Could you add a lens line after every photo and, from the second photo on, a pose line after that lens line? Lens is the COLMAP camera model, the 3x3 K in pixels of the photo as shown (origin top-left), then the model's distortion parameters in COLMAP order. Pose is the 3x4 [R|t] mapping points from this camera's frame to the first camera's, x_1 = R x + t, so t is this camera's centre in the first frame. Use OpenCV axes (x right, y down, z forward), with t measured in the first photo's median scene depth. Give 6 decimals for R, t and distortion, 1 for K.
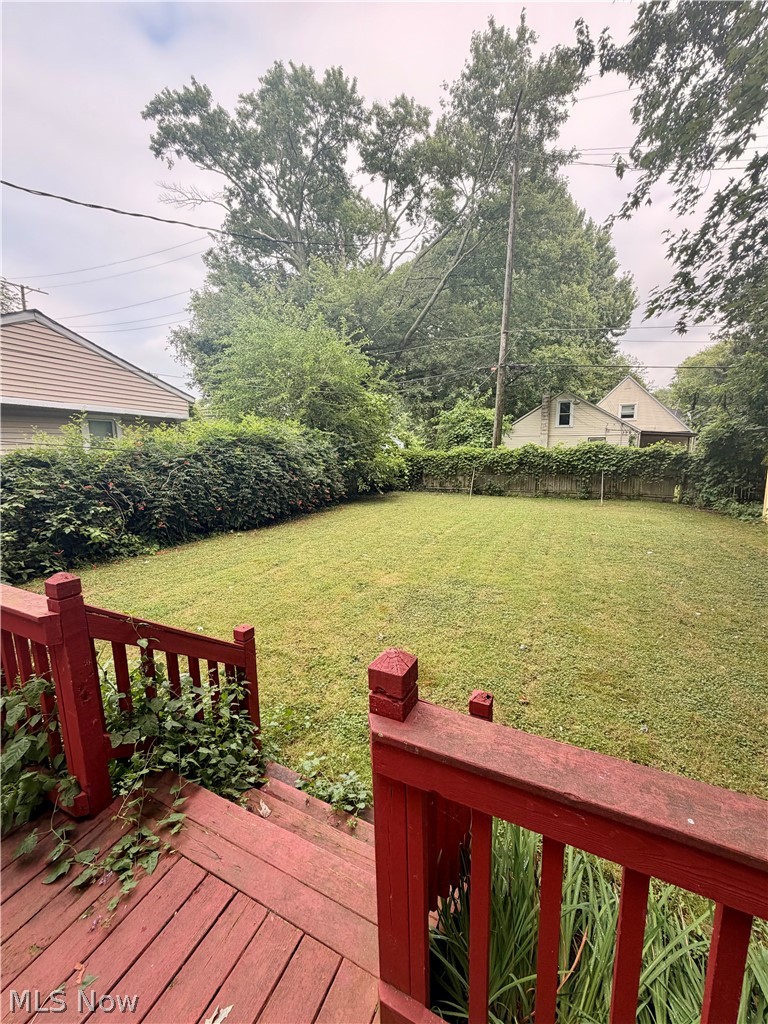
lens RADIAL K [[432.9, 0, 383.5], [0, 432.9, 508.0], [0, 0, 1]] dist [0.001196, 0.000178]
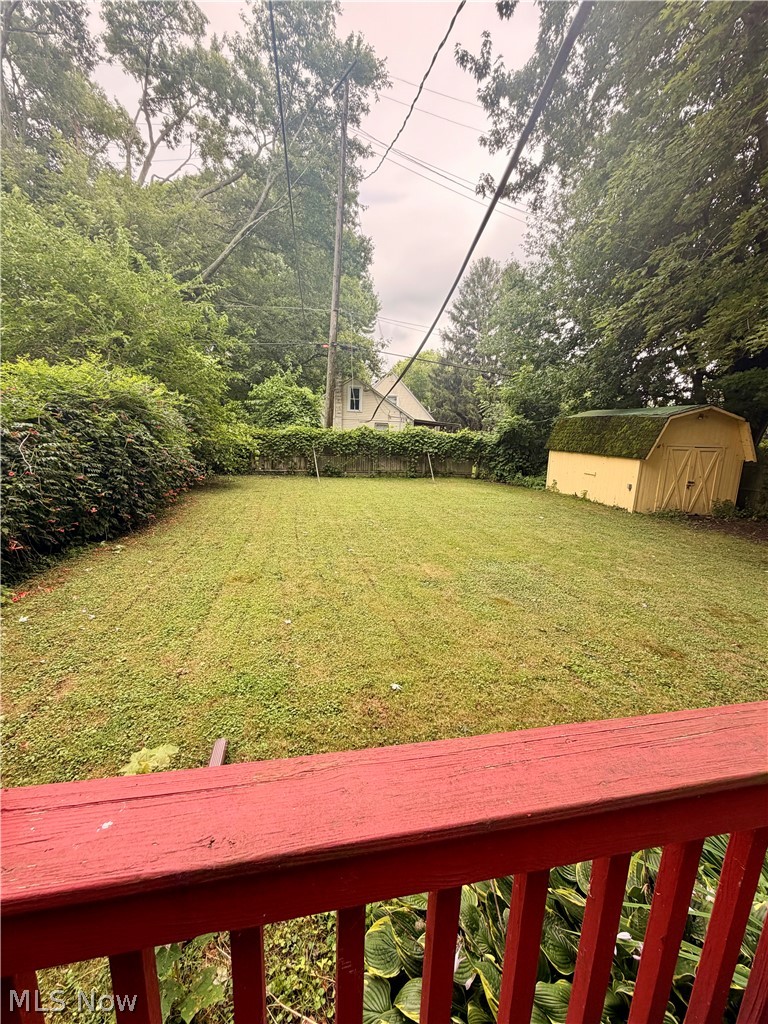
lens RADIAL K [[421.8, 0, 421.0], [0, 421.8, 509.6], [0, 0, 1]] dist [-0.002521, -0.000476]
pose [[0.778342, -0.077402, 0.623052, -0.202926], [0.047363, 0.996783, 0.064664, -0.007541], [-0.626052, -0.020821, 0.779503, 0.127172]]
